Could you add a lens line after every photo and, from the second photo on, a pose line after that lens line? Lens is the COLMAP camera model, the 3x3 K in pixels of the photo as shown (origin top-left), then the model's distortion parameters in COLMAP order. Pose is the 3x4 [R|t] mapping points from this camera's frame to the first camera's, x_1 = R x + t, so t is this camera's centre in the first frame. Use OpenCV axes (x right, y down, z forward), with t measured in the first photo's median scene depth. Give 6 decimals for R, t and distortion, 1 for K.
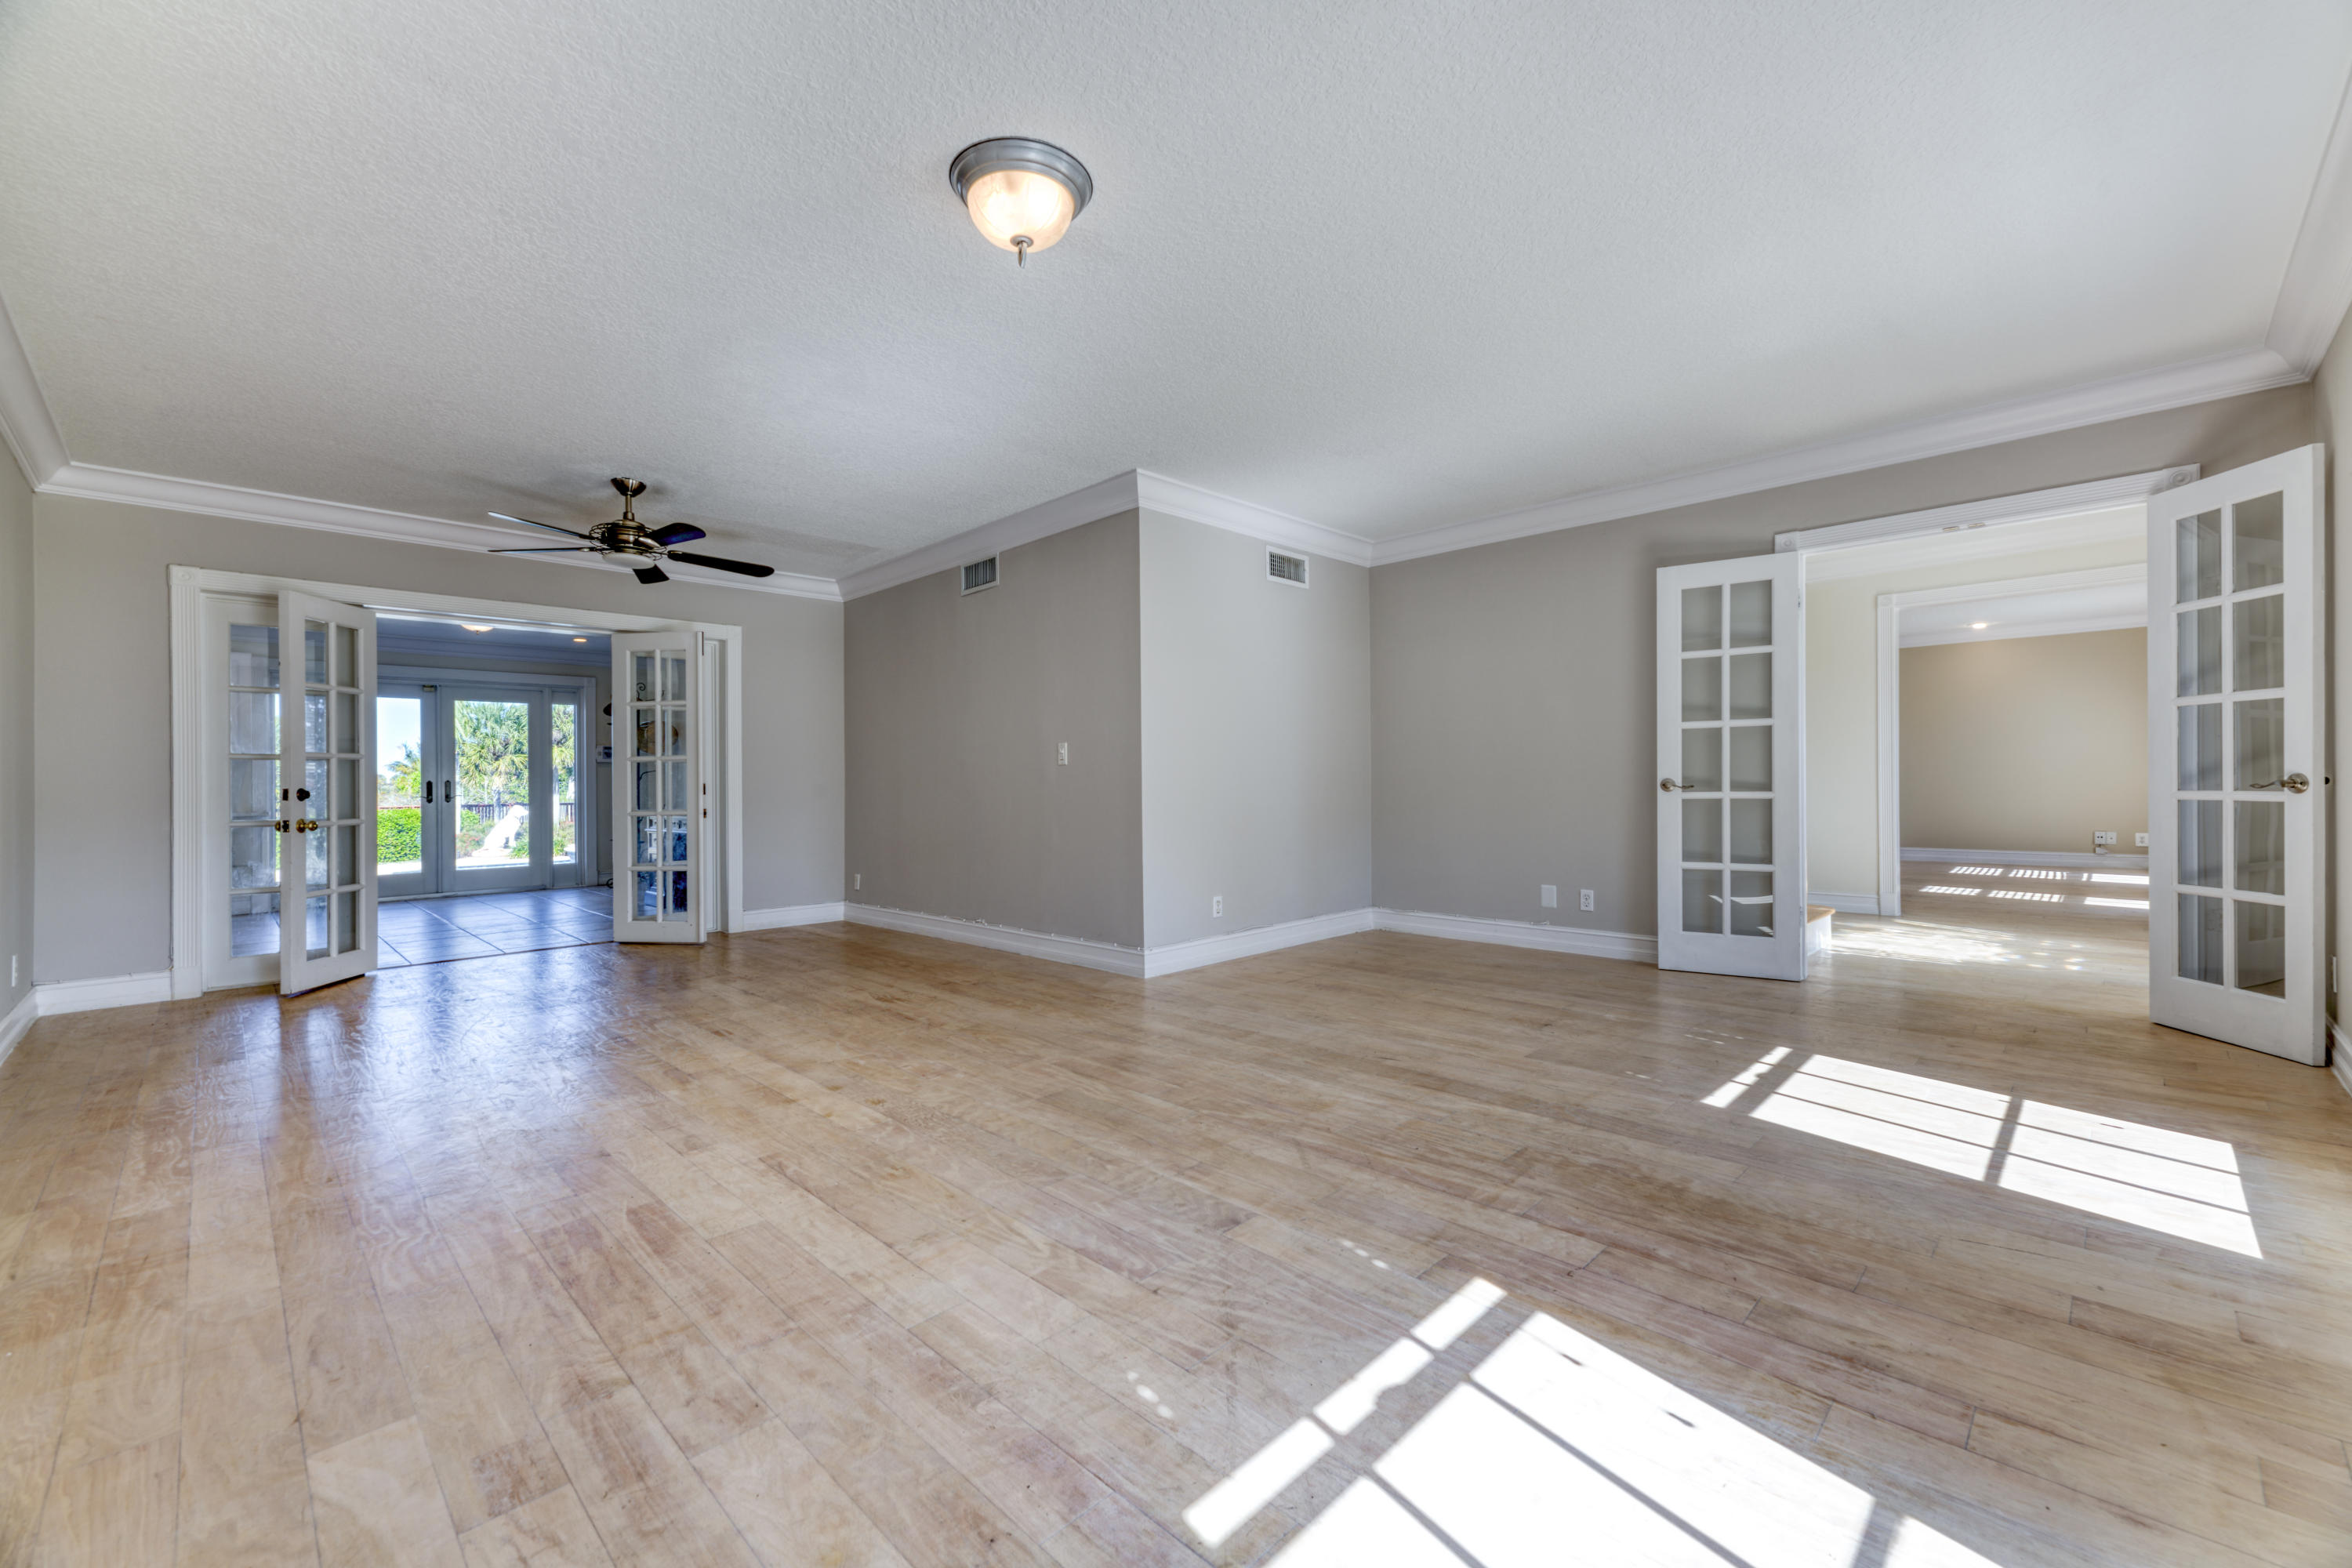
lens RADIAL K [[950.1, 0, 1183.5], [0, 950.1, 775.4], [0, 0, 1]] dist [0.015975, -0.004807]
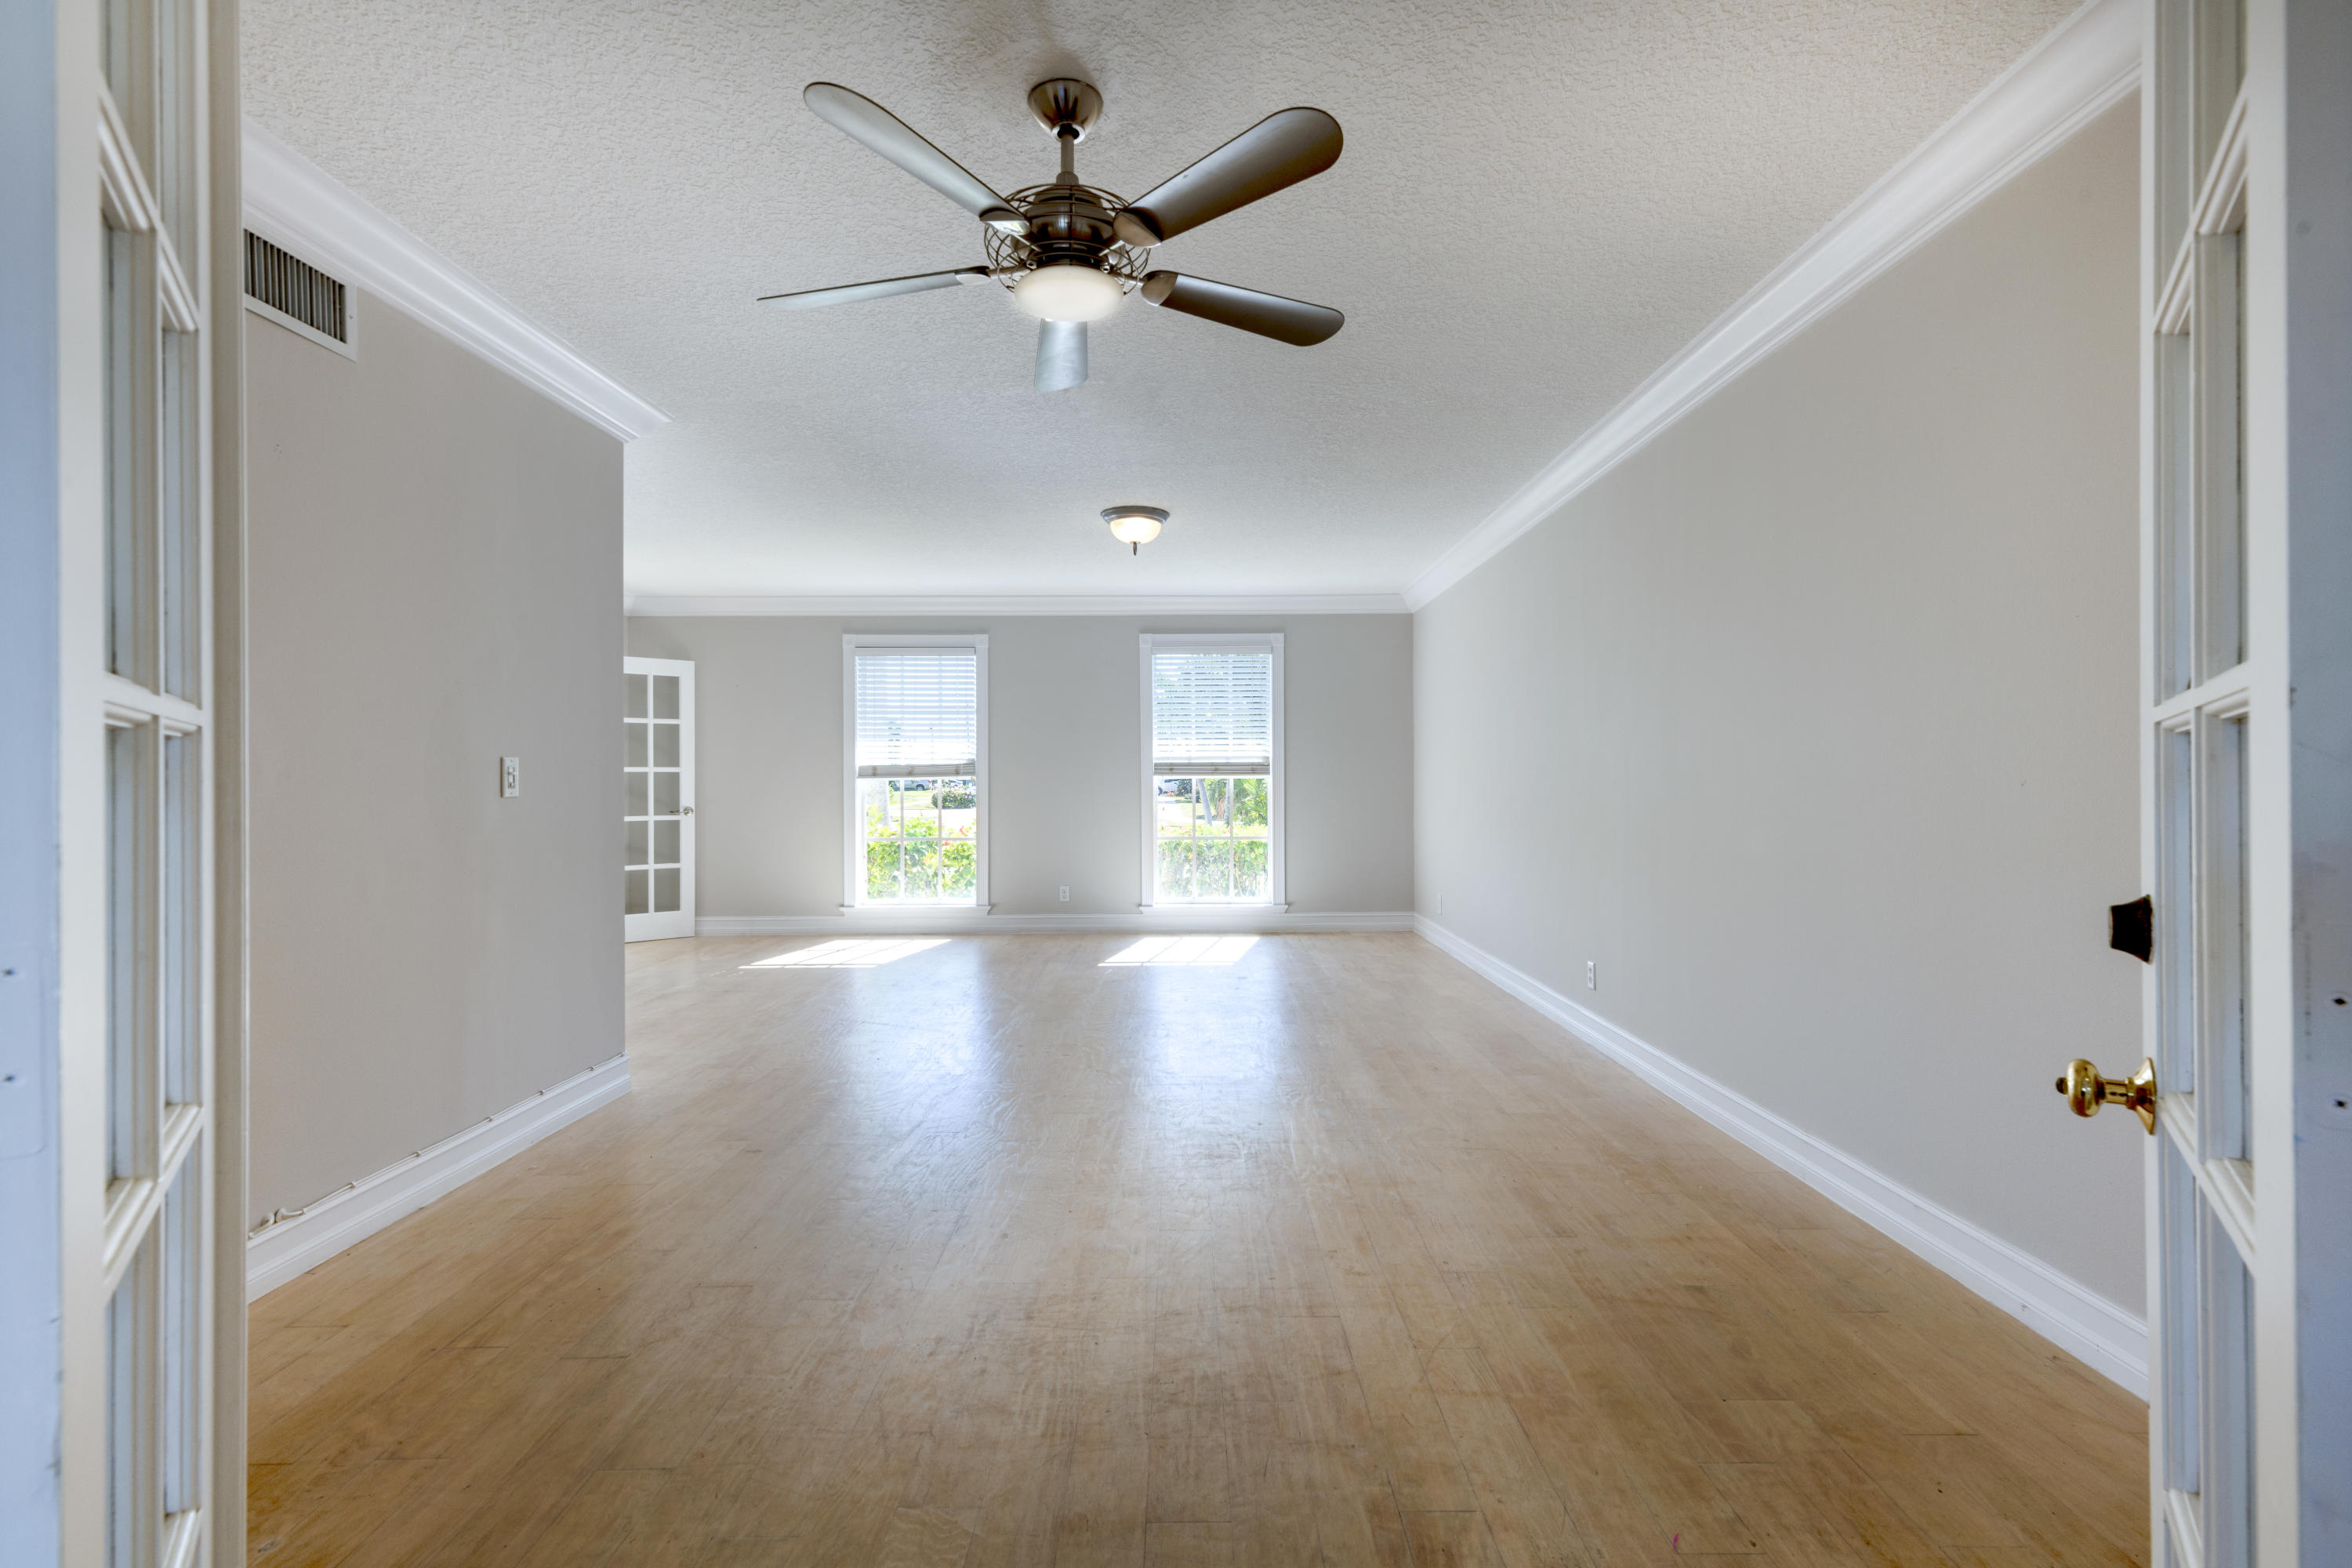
lens RADIAL K [[1209.8, 0, 1176.0], [0, 1209.8, 784.0], [0, 0, 1]] dist [0.020817, -0.000655]
pose [[-0.704947, 0.014468, 0.709112, -1.549865], [0.005669, 0.999875, -0.014765, -0.005844], [-0.709237, -0.006389, -0.704941, 2.091495]]
